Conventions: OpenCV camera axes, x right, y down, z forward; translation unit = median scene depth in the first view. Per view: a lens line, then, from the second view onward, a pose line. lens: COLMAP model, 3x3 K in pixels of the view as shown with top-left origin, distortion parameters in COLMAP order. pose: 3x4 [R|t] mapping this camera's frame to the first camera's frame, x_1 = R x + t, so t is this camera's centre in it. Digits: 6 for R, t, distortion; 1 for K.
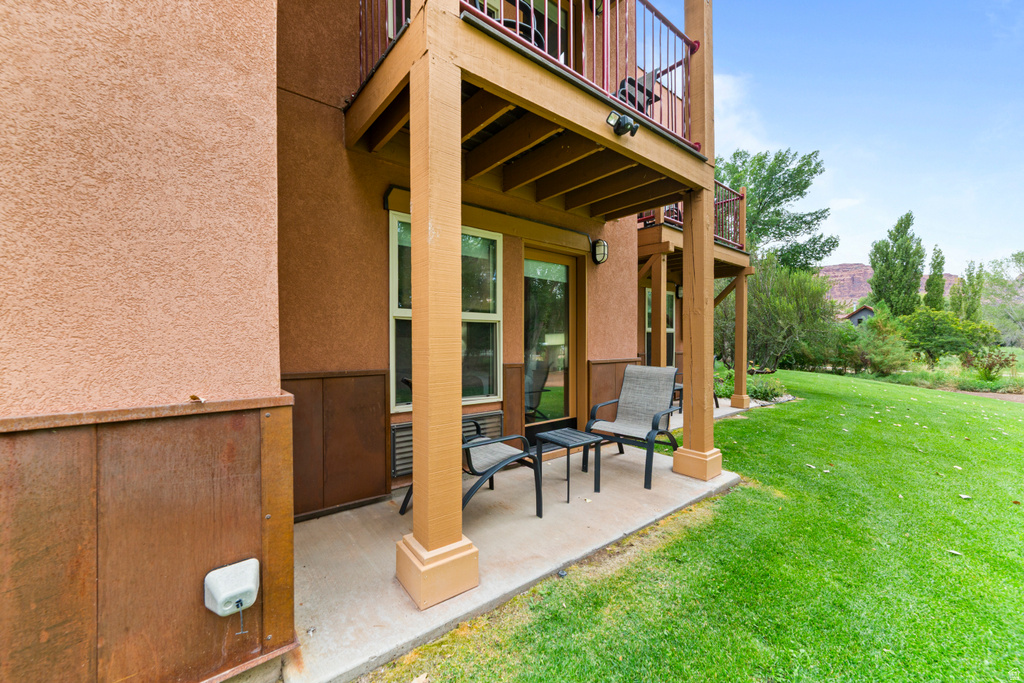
lens RADIAL K [[398.2, 0, 512.0], [0, 398.2, 341.5], [0, 0, 1]] dist [0.000374, 0.000088]
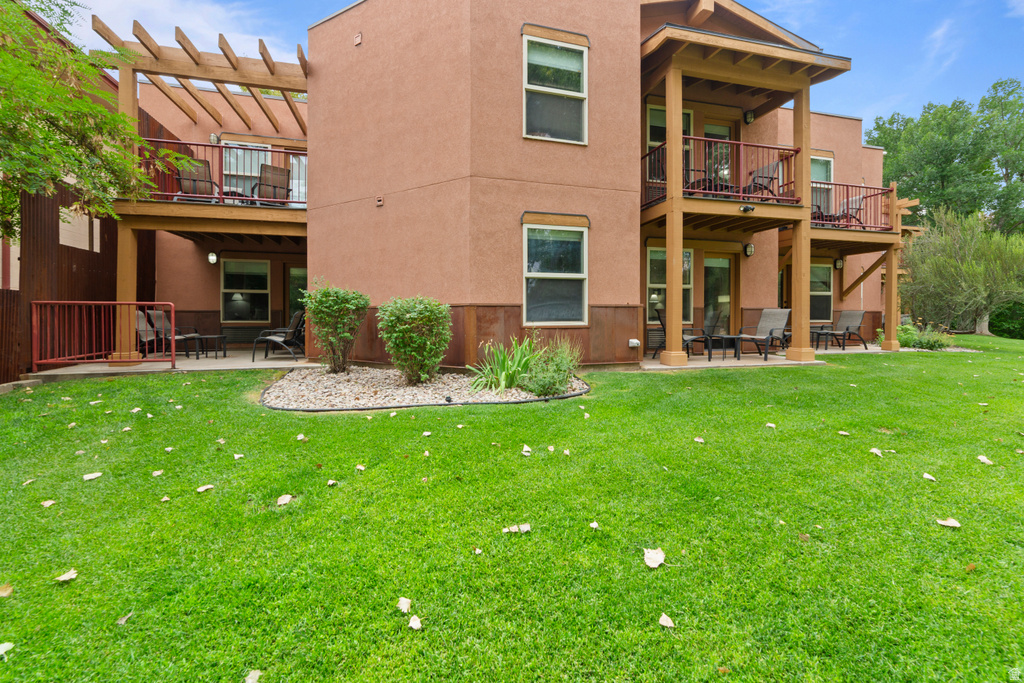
lens RADIAL K [[405.6, 0, 507.4], [0, 405.6, 320.0], [0, 0, 1]] dist [0.002688, 0.000308]
pose [[0.909540, 0.005809, -0.415577, -0.024422], [-0.001879, 0.999950, 0.009865, 0.108812], [0.415613, -0.008192, 0.909505, -1.508112]]
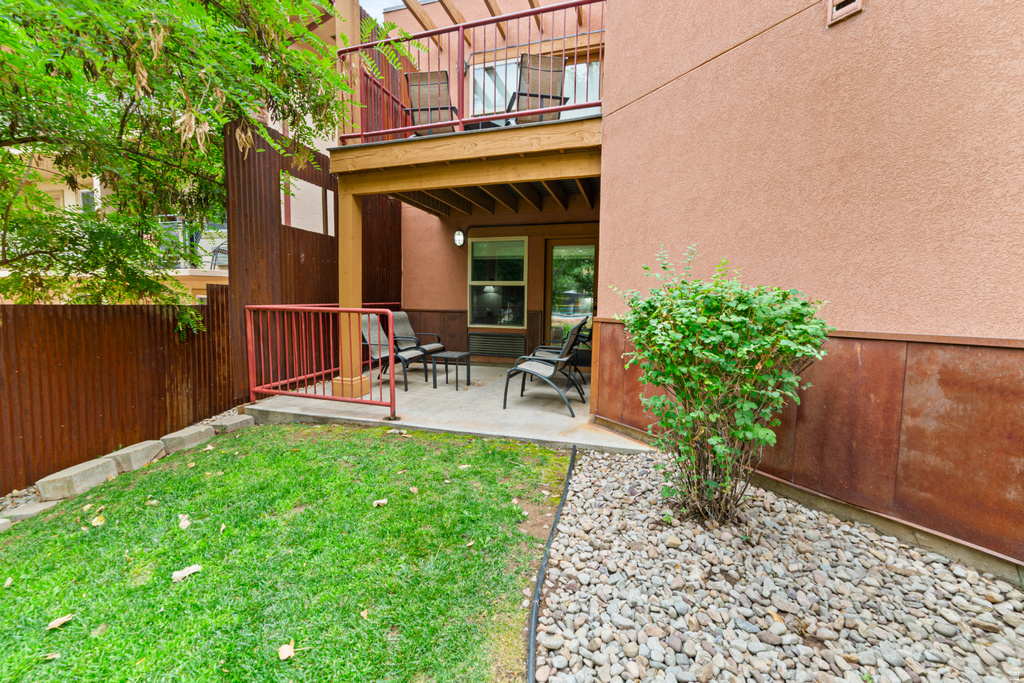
lens RADIAL K [[405.6, 0, 507.4], [0, 405.6, 320.0], [0, 0, 1]] dist [0.002688, 0.000308]
pose [[0.555774, 0.051133, -0.829760, -1.093916], [-0.010797, 0.998466, 0.054298, 0.017728], [0.831264, -0.021219, 0.555473, -0.806551]]
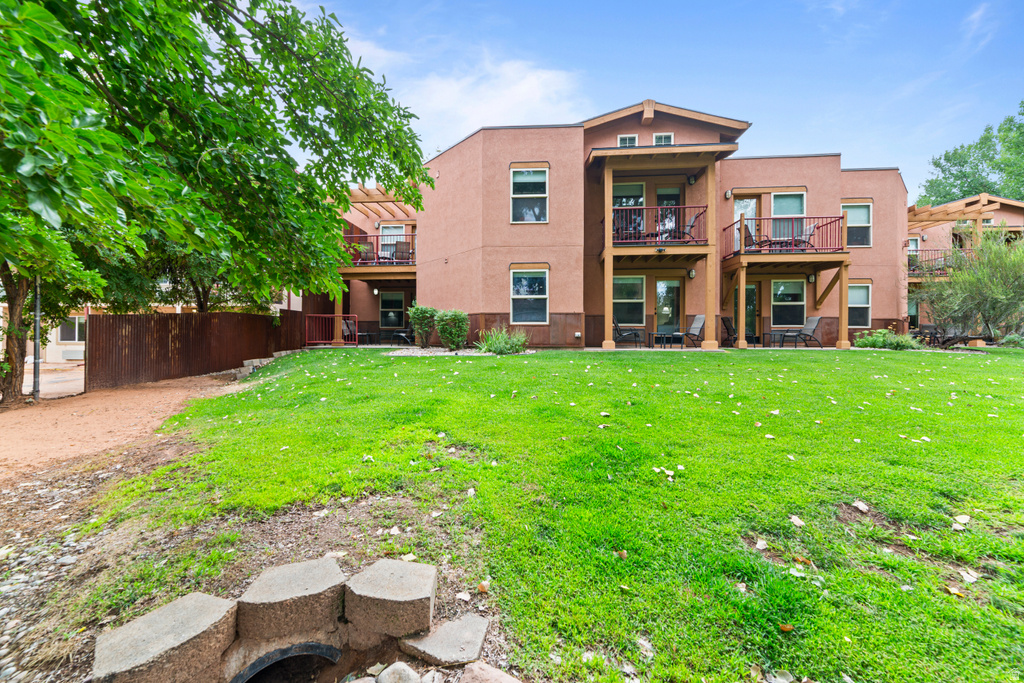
lens RADIAL K [[398.2, 0, 512.0], [0, 398.2, 341.5], [0, 0, 1]] dist [0.000374, 0.000088]
pose [[0.727719, 0.014154, -0.685729, 1.457319], [-0.003584, 0.999852, 0.016835, 0.230348], [0.685866, -0.009793, 0.727662, -2.185364]]
